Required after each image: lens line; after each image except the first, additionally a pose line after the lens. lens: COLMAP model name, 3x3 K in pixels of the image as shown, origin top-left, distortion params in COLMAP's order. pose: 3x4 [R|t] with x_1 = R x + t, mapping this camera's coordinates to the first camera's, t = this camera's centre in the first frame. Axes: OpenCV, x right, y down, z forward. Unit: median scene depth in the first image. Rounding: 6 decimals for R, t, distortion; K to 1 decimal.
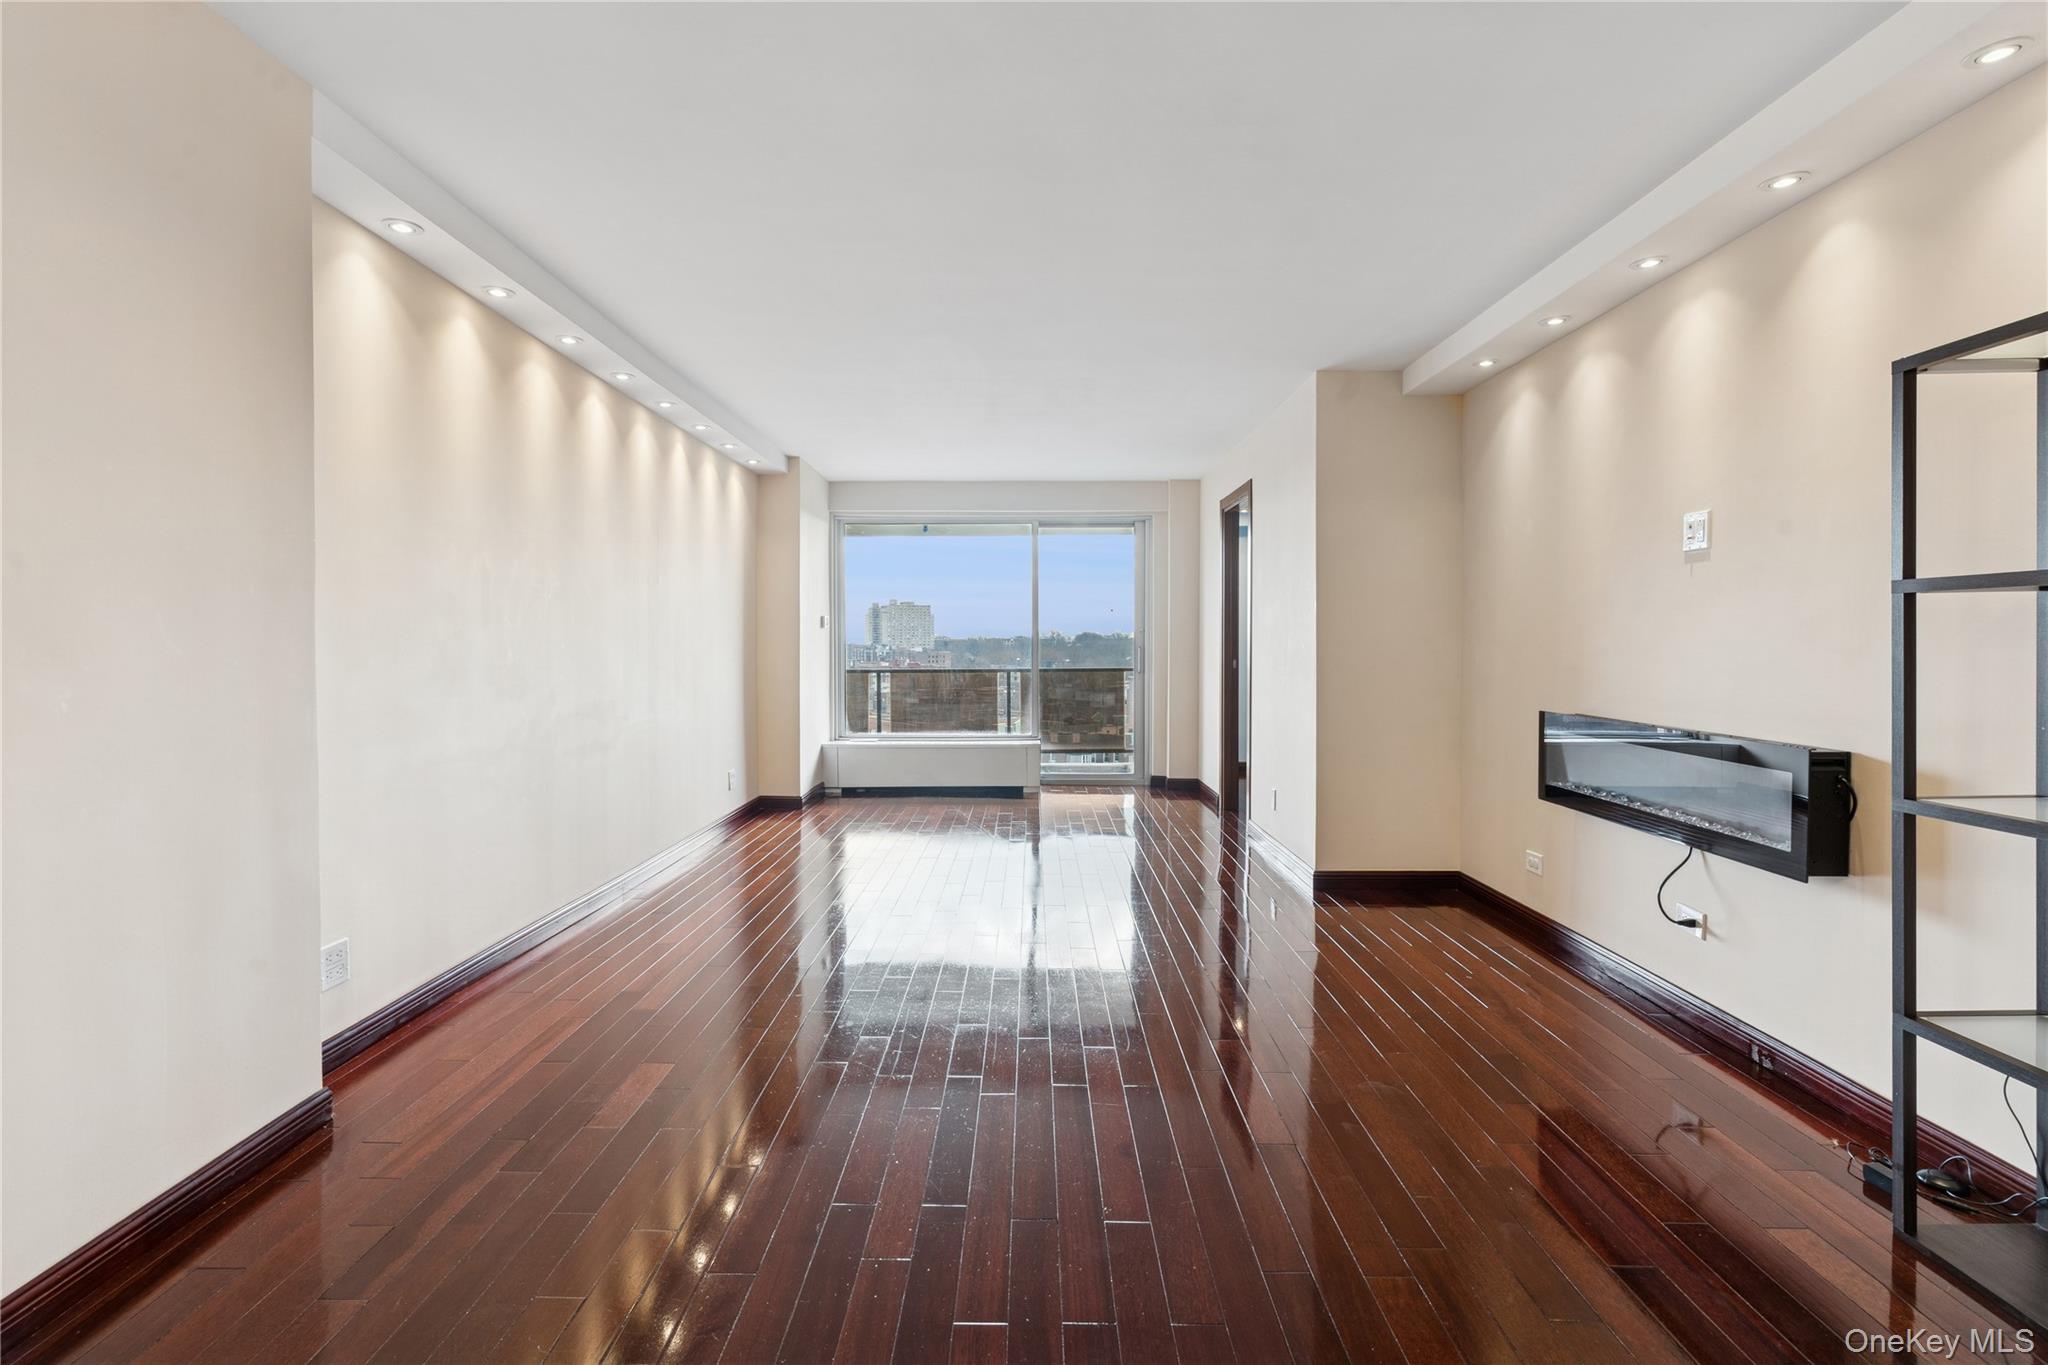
lens RADIAL K [[972.8, 0, 1030.4], [0, 972.8, 645.6], [0, 0, 1]] dist [-0.004534, -0.000463]
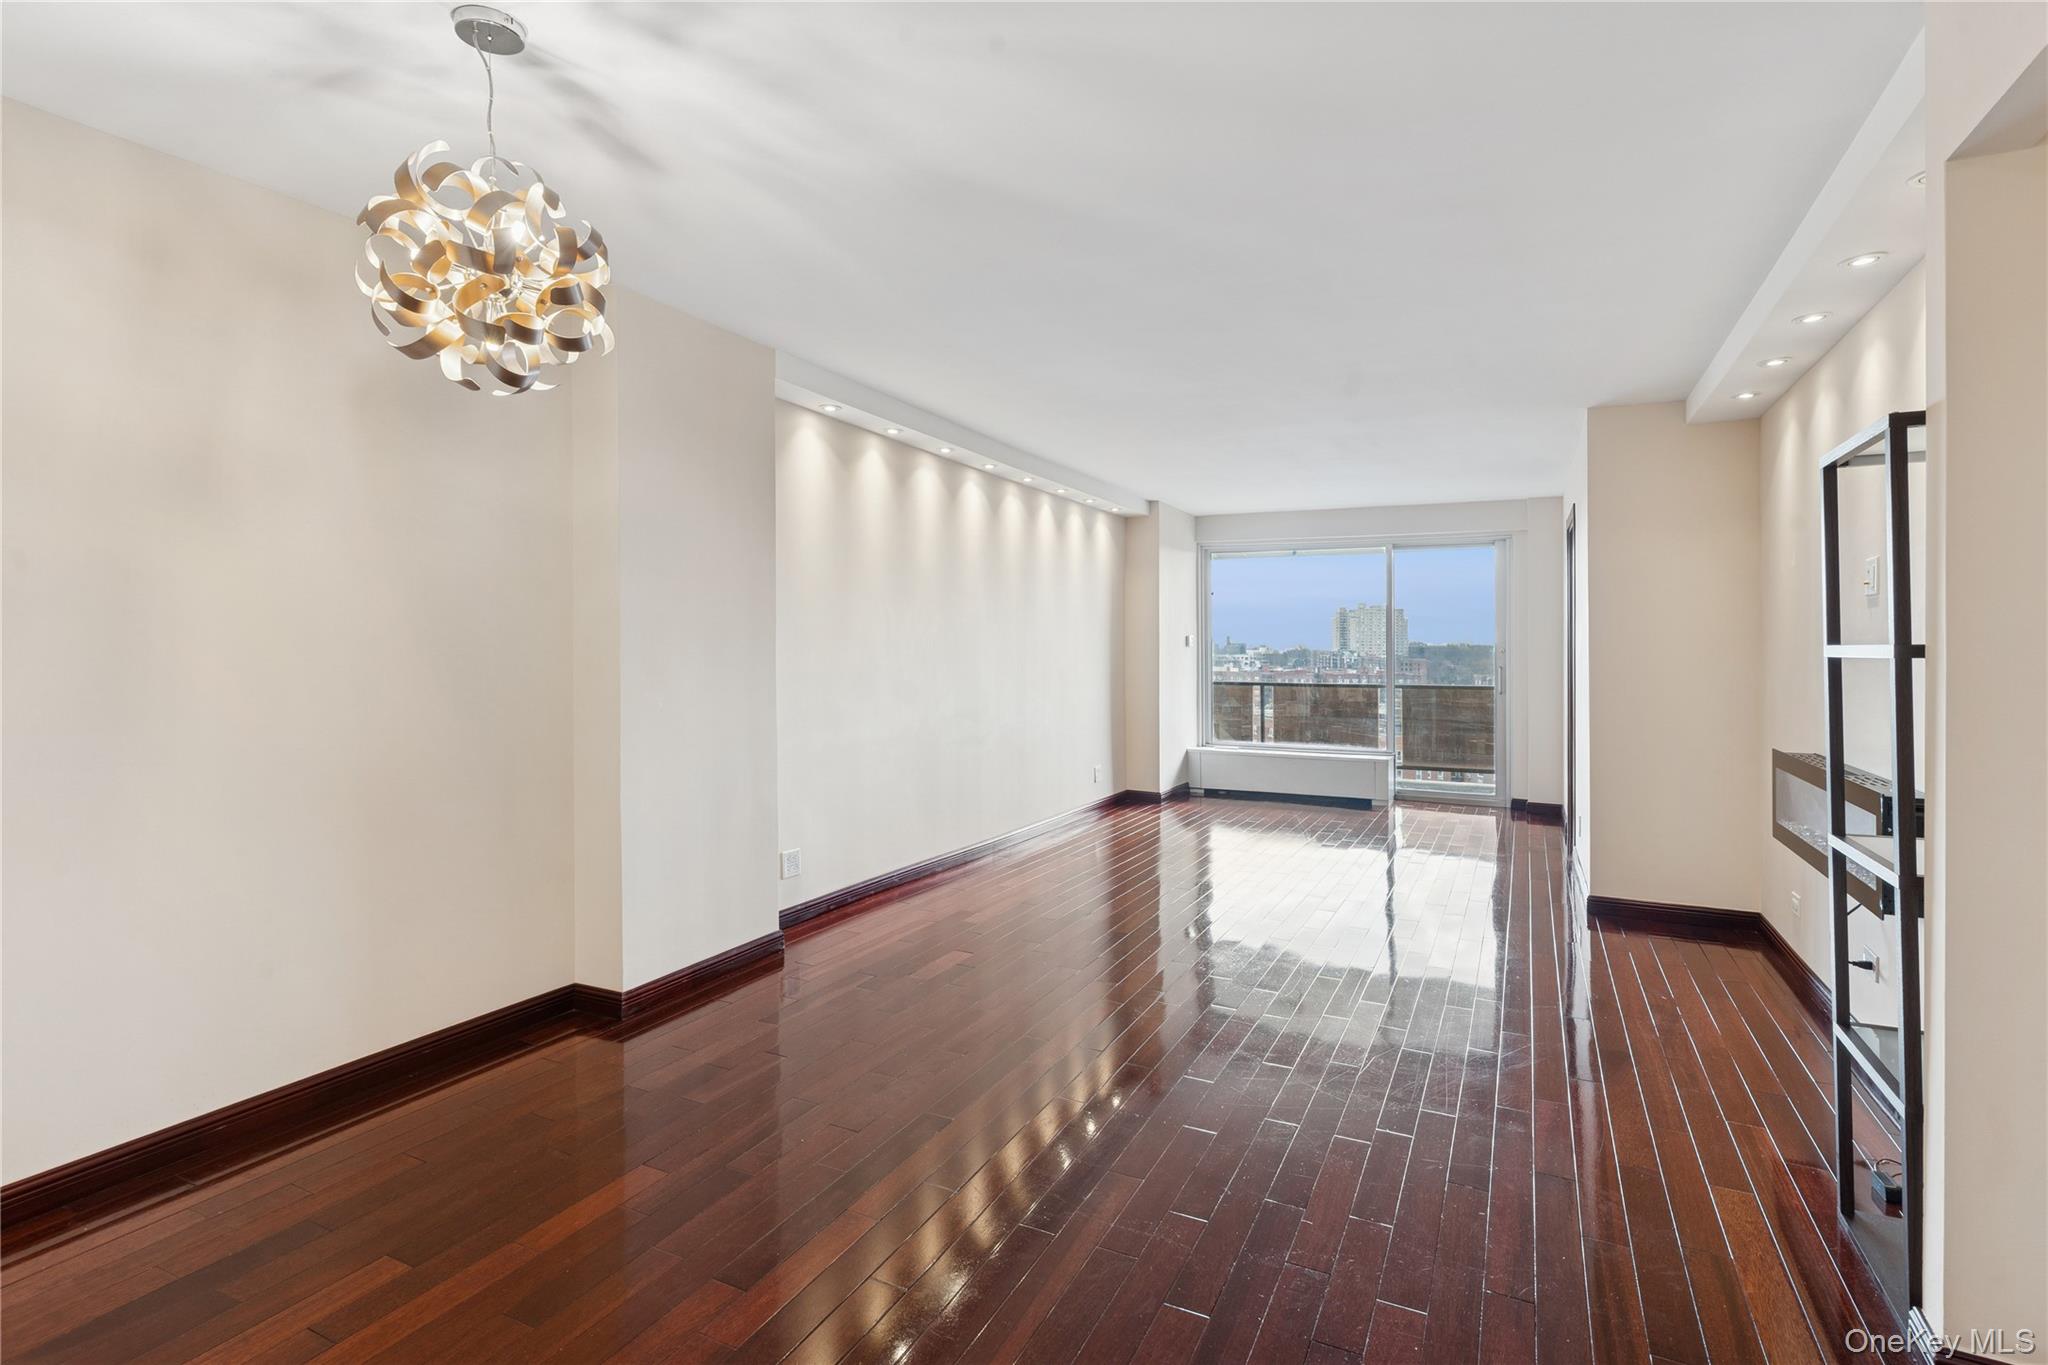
lens RADIAL K [[1005.5, 0, 1047.0], [0, 1005.5, 647.5], [0, 0, 1]] dist [-0.001100, -0.000509]
pose [[0.900460, 0.007697, -0.434871, 0.159829], [-0.009040, 0.999959, -0.001019, -0.015067], [0.434845, 0.004849, 0.900492, -0.134789]]
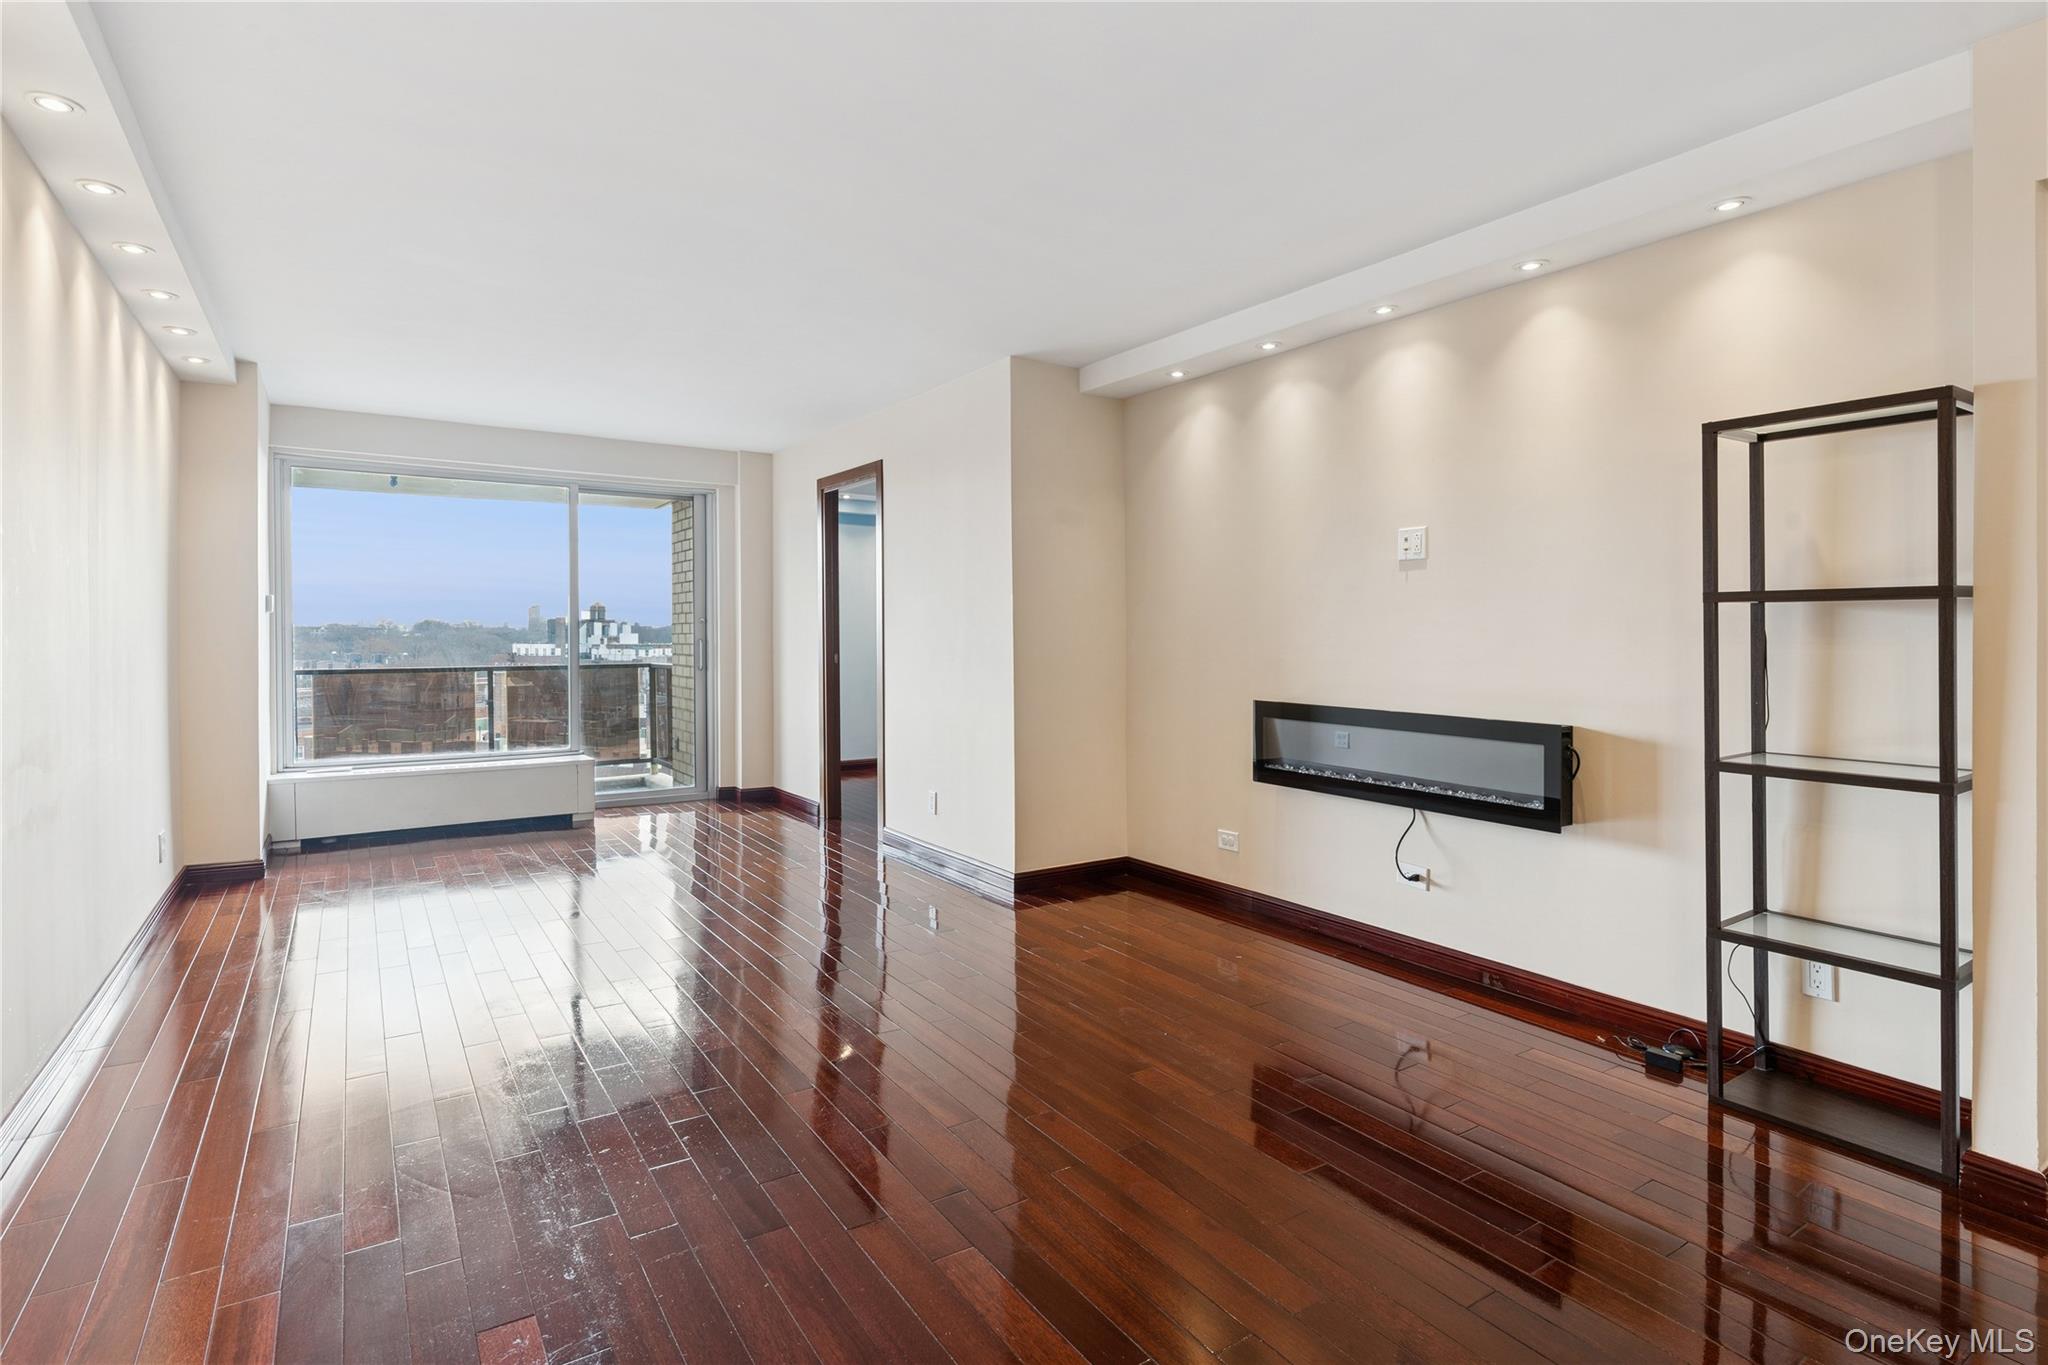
lens RADIAL K [[1015.0, 0, 1020.6], [0, 1015.0, 624.7], [0, 0, 1]] dist [-0.001594, -0.000324]
pose [[0.834512, 0.009025, 0.550915, -0.172937], [-0.002252, 0.999913, -0.012969, -0.001139], [-0.550985, 0.009582, 0.834460, 0.104093]]
